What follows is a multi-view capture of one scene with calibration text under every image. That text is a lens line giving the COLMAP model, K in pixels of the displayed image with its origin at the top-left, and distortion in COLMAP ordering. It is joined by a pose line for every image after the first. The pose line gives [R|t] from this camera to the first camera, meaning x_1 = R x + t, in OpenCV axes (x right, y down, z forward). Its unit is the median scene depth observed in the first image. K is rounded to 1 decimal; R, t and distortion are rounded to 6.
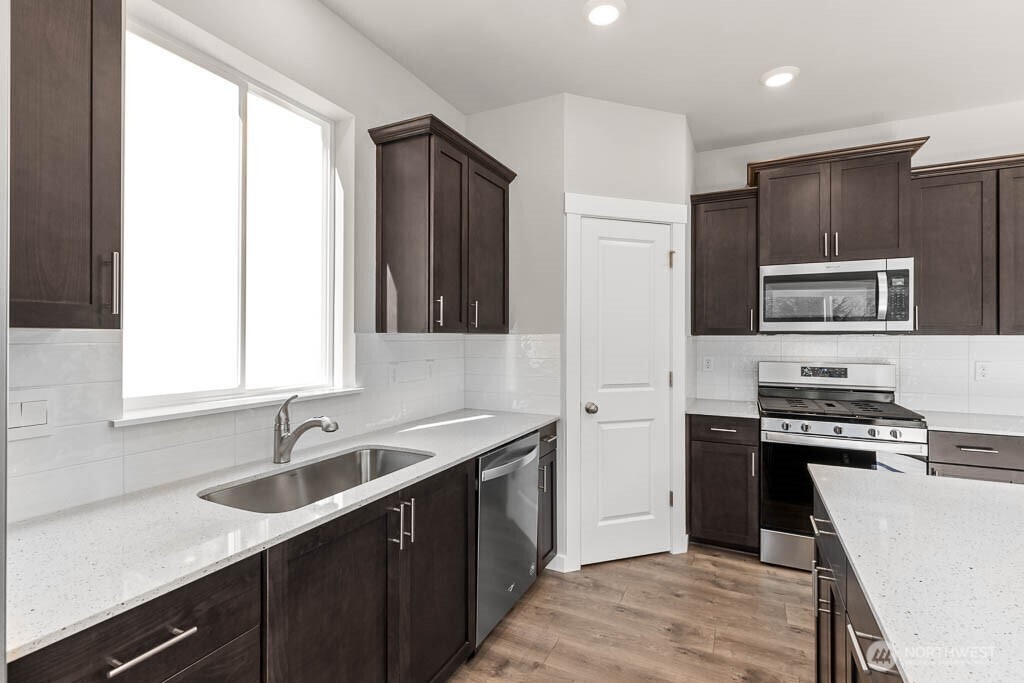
lens RADIAL K [[475.0, 0, 511.8], [0, 475.0, 336.6], [0, 0, 1]] dist [0.002301, 0.000085]
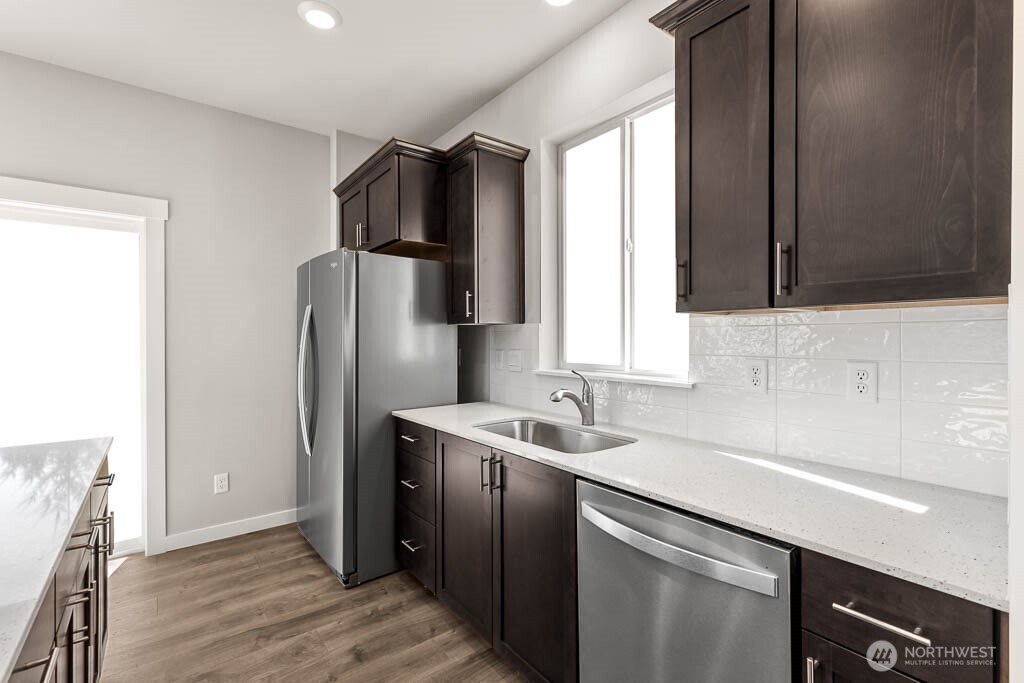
lens RADIAL K [[467.4, 0, 514.5], [0, 467.4, 340.0], [0, 0, 1]] dist [0.002011, -0.000076]
pose [[-0.437052, 0.003940, -0.899428, 0.434744], [0.002654, 0.999992, 0.003091, 0.022359], [0.899432, -0.001036, -0.437059, 0.842615]]
